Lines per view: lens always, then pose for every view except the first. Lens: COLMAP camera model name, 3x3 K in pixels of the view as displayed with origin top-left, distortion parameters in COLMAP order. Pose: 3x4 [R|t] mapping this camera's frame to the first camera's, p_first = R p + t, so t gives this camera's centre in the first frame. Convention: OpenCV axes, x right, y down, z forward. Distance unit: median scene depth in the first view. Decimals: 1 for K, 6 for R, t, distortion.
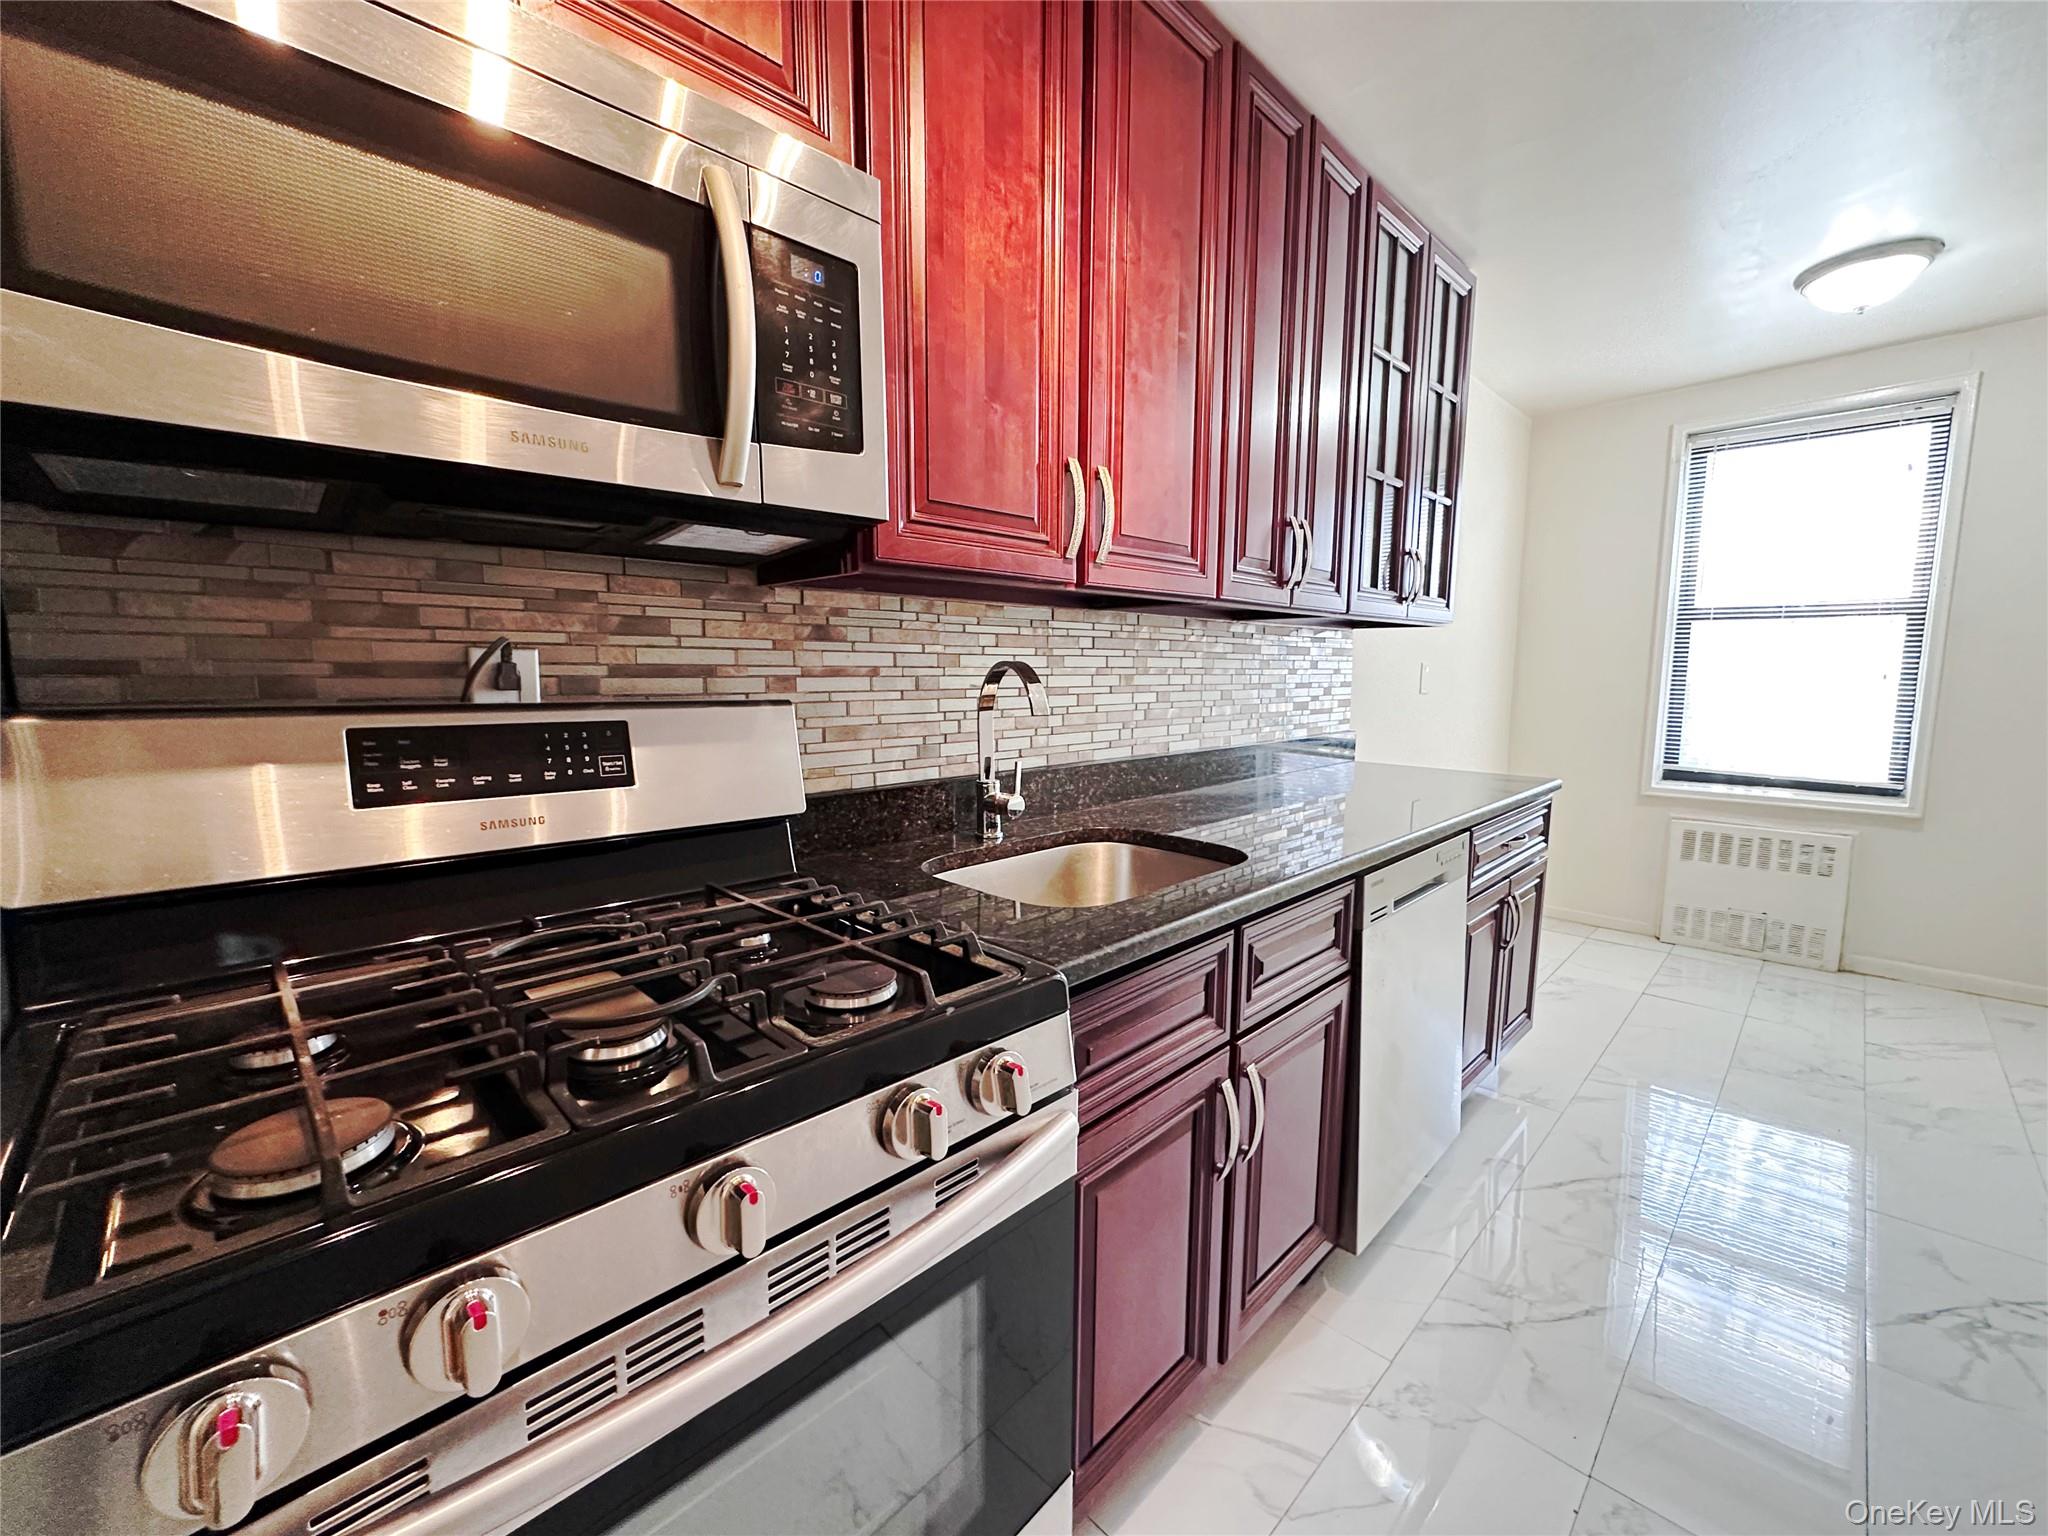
lens RADIAL K [[818.8, 0, 1024.5], [0, 818.8, 769.0], [0, 0, 1]] dist [-0.002842, 0.000748]
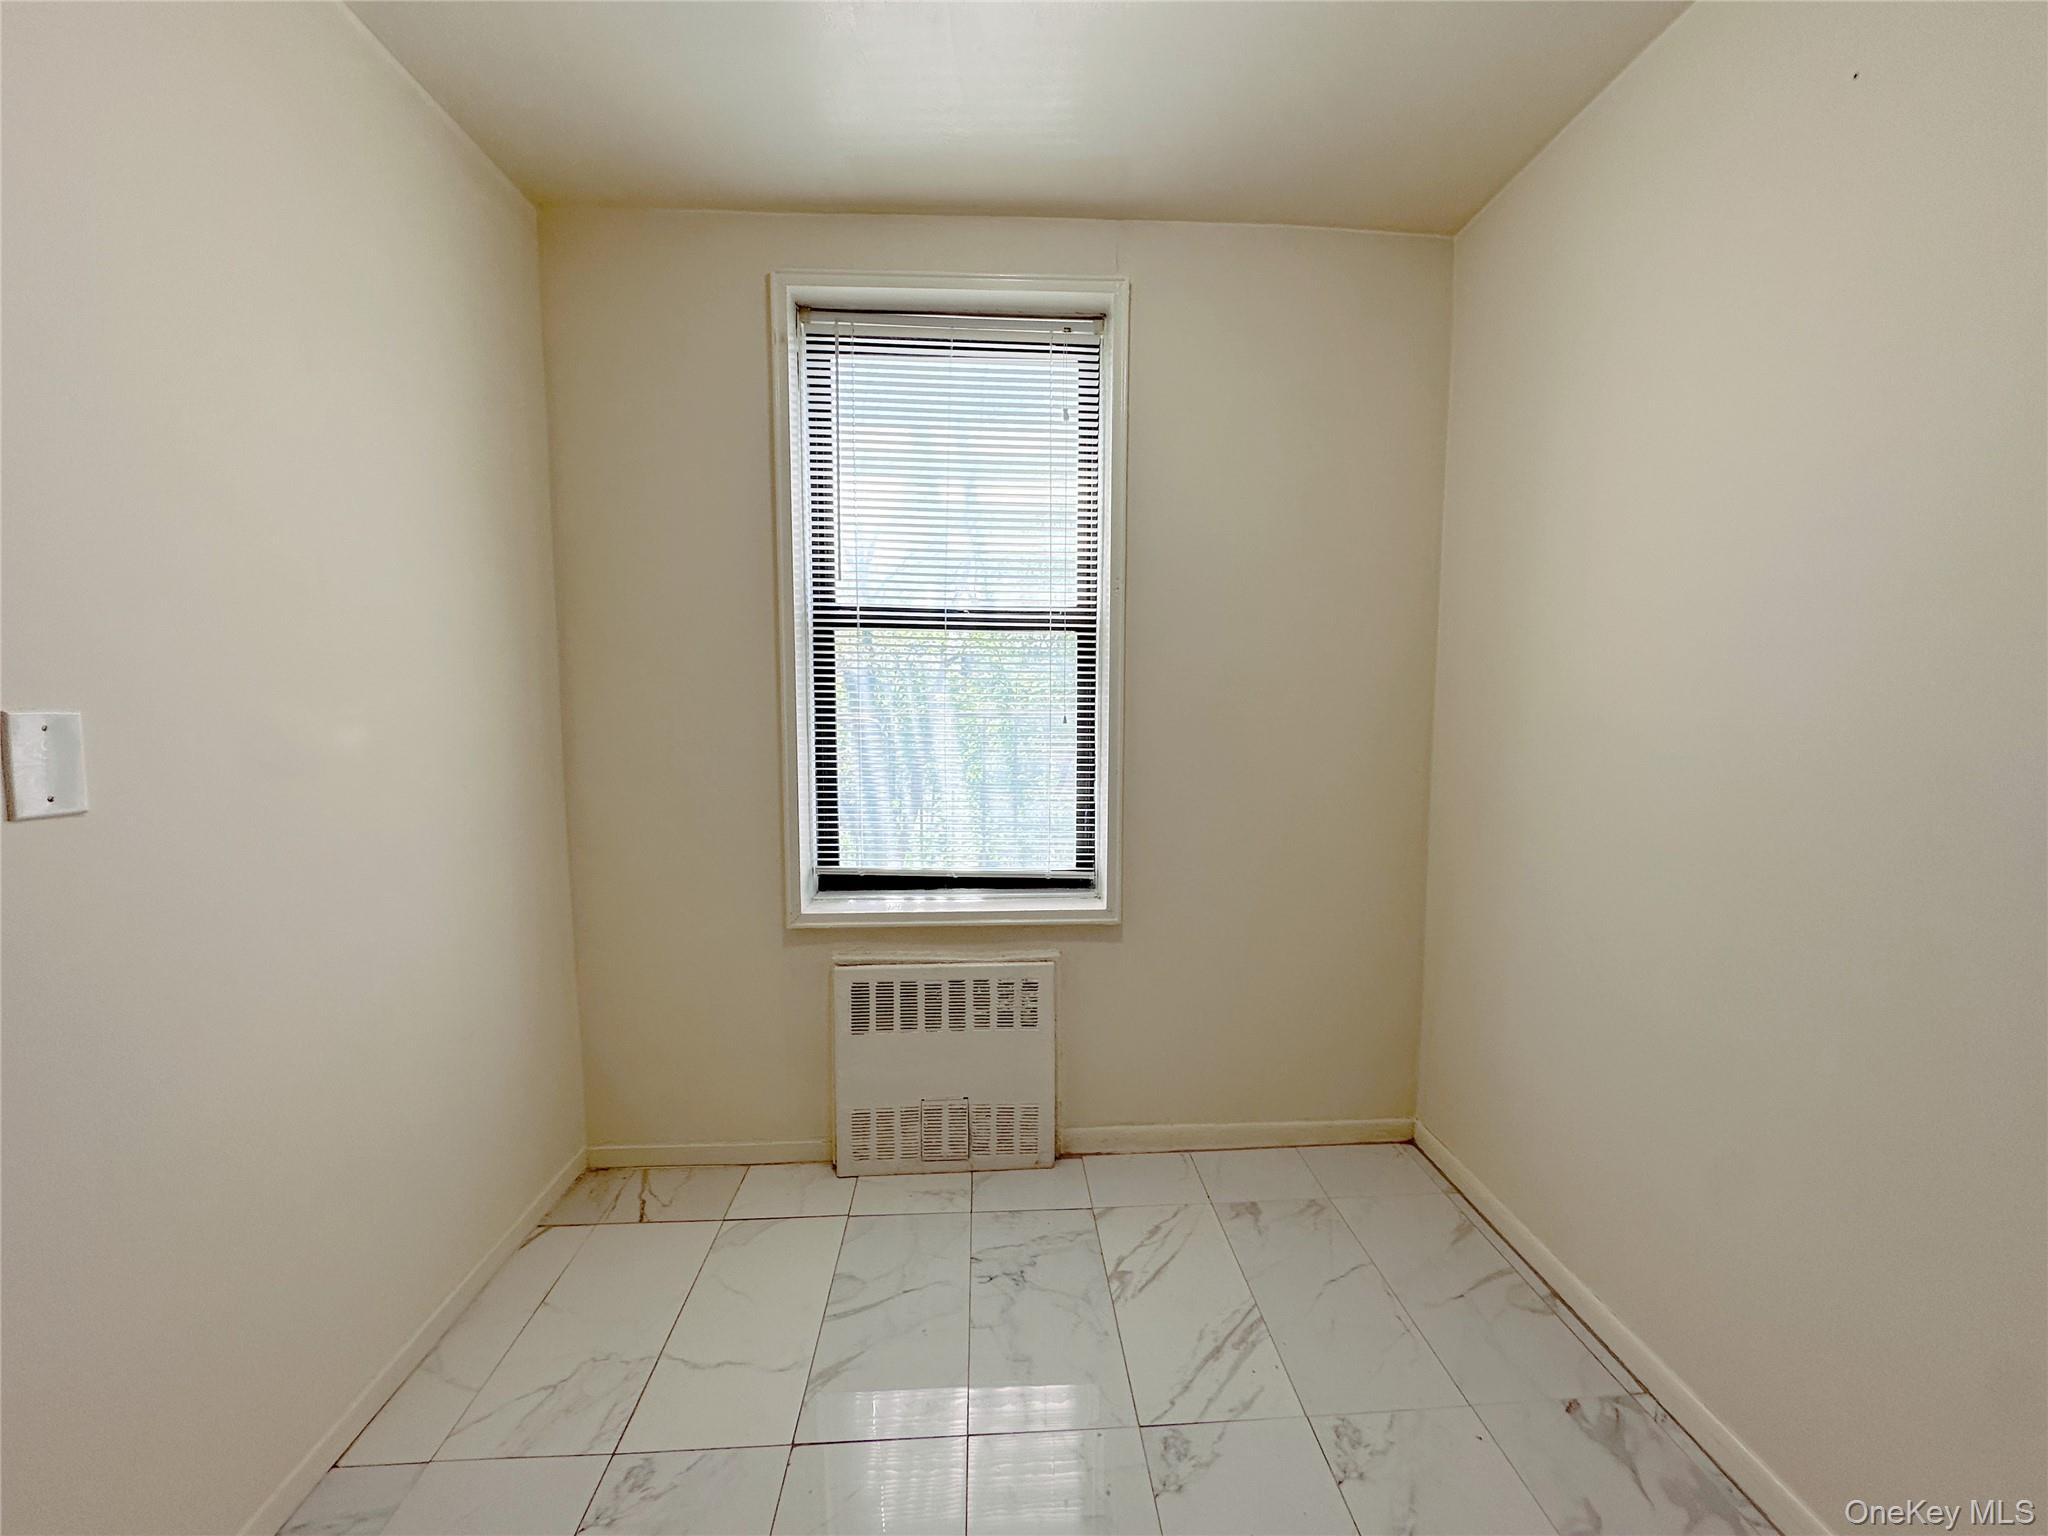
lens RADIAL K [[818.8, 0, 1034.9], [0, 818.8, 762.6], [0, 0, 1]] dist [-0.002842, 0.000748]
pose [[0.650082, -0.066821, 0.756920, 0.478559], [0.086142, 0.996185, 0.013960, -0.082288], [-0.754965, 0.056128, 0.653358, 0.531396]]
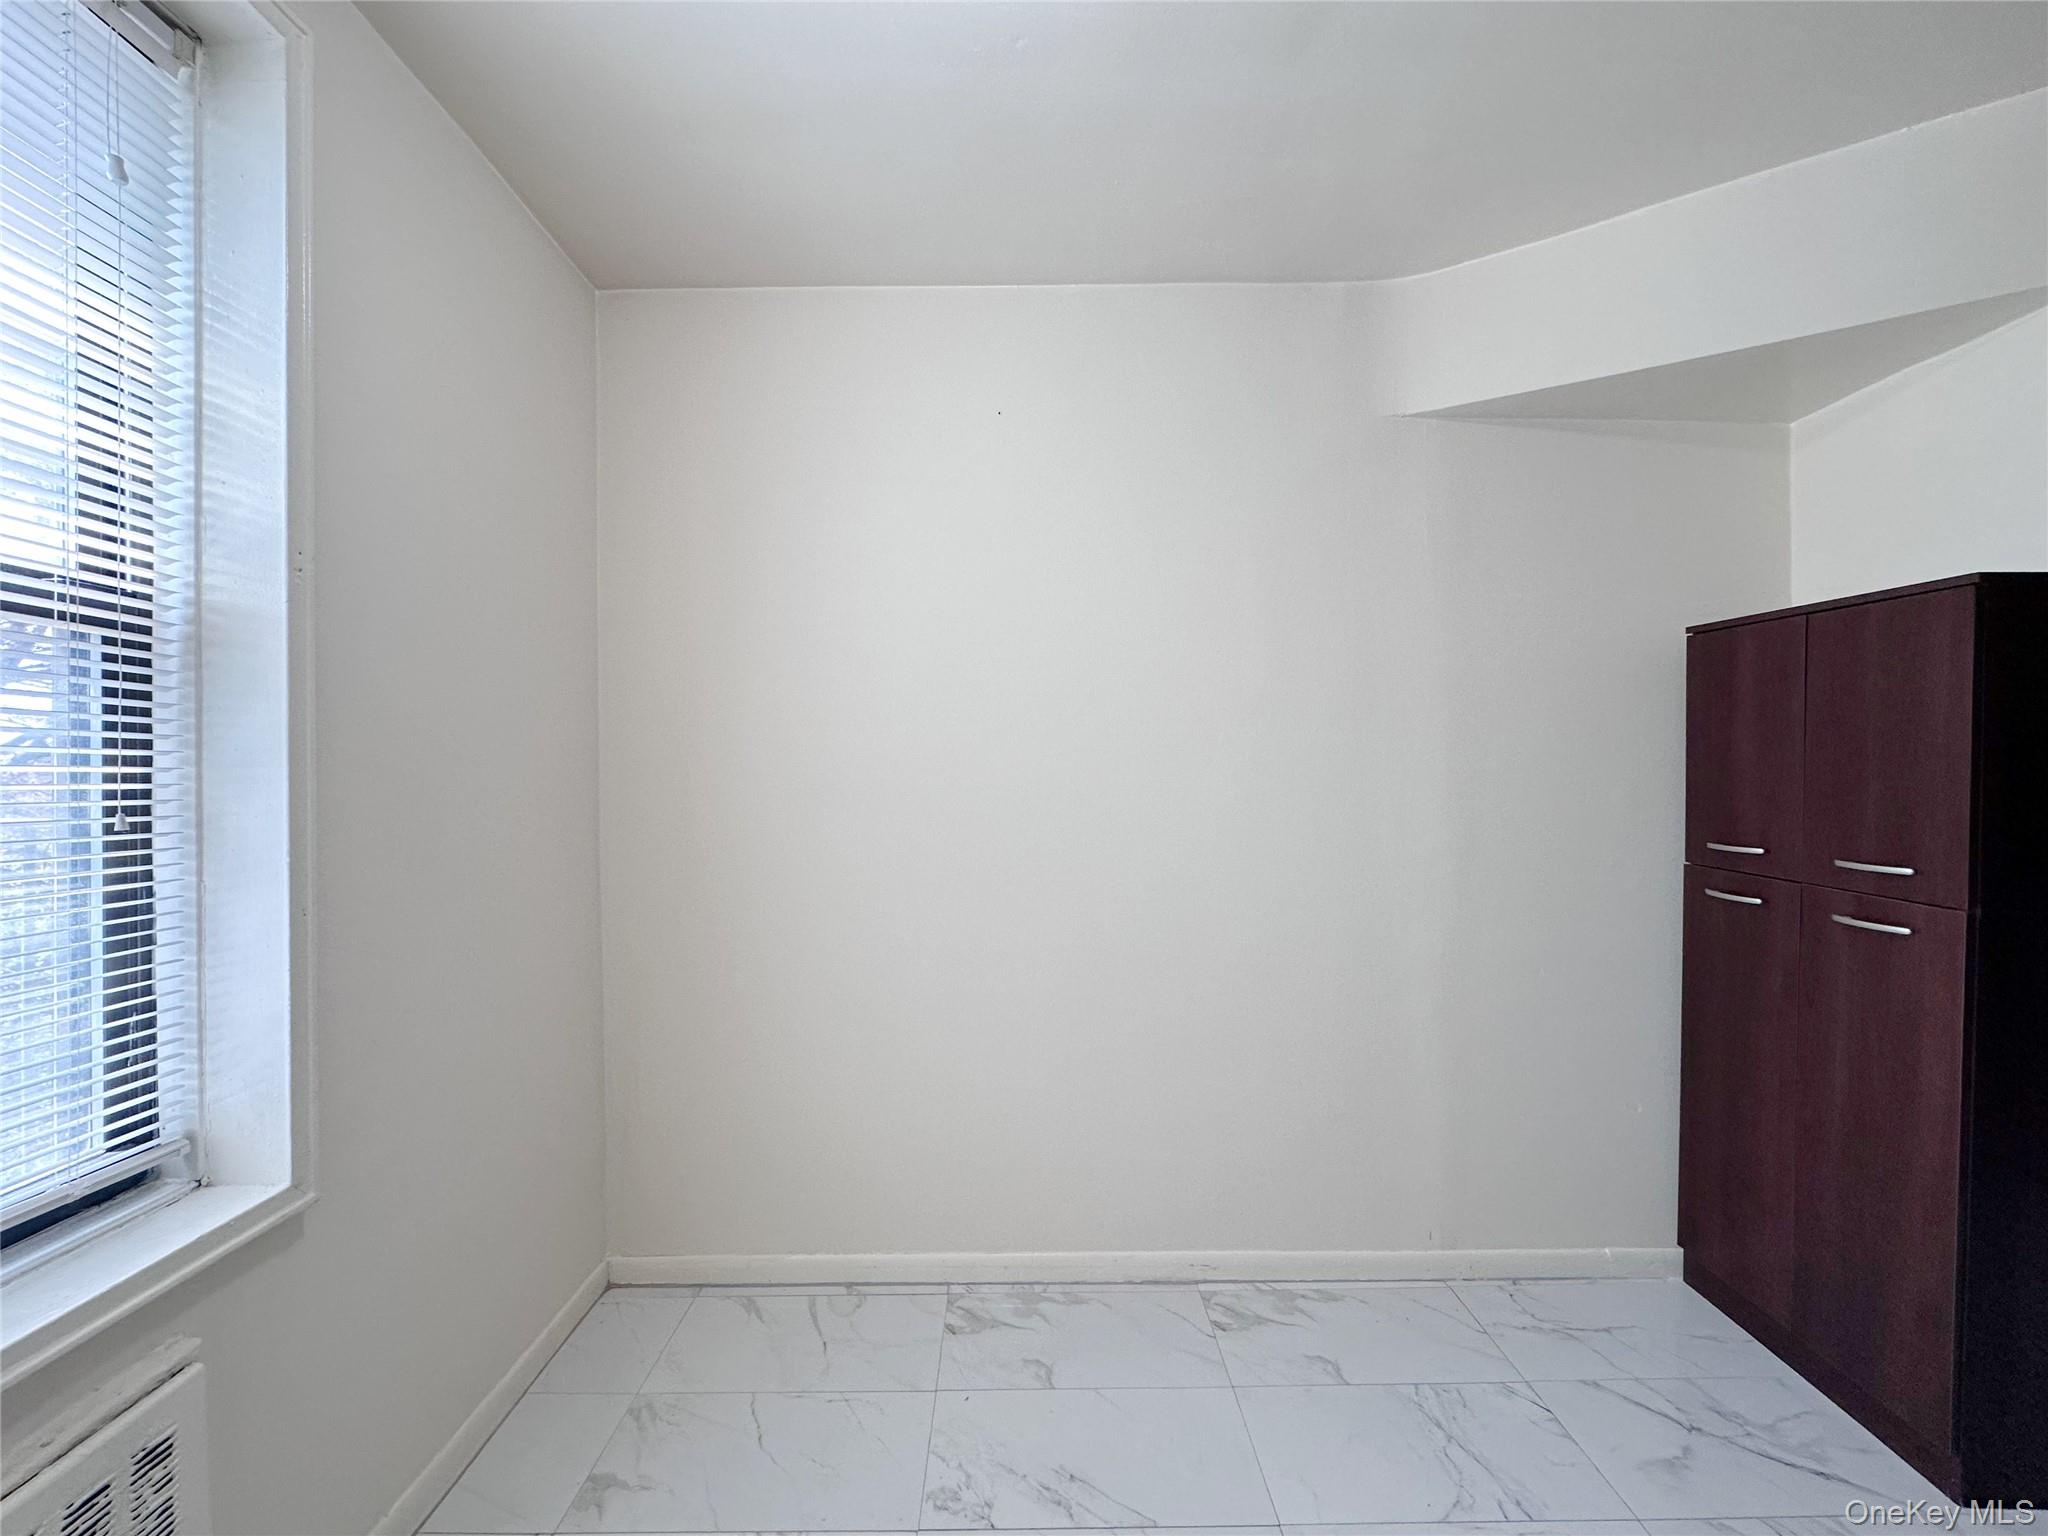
lens RADIAL K [[818.8, 0, 1027.1], [0, 818.8, 767.4], [0, 0, 1]] dist [-0.002842, 0.000748]
pose [[-0.722176, 0.005697, 0.691686, 0.553455], [0.086111, 0.992928, 0.081729, -0.119450], [-0.686328, 0.118584, -0.717559, 0.915618]]
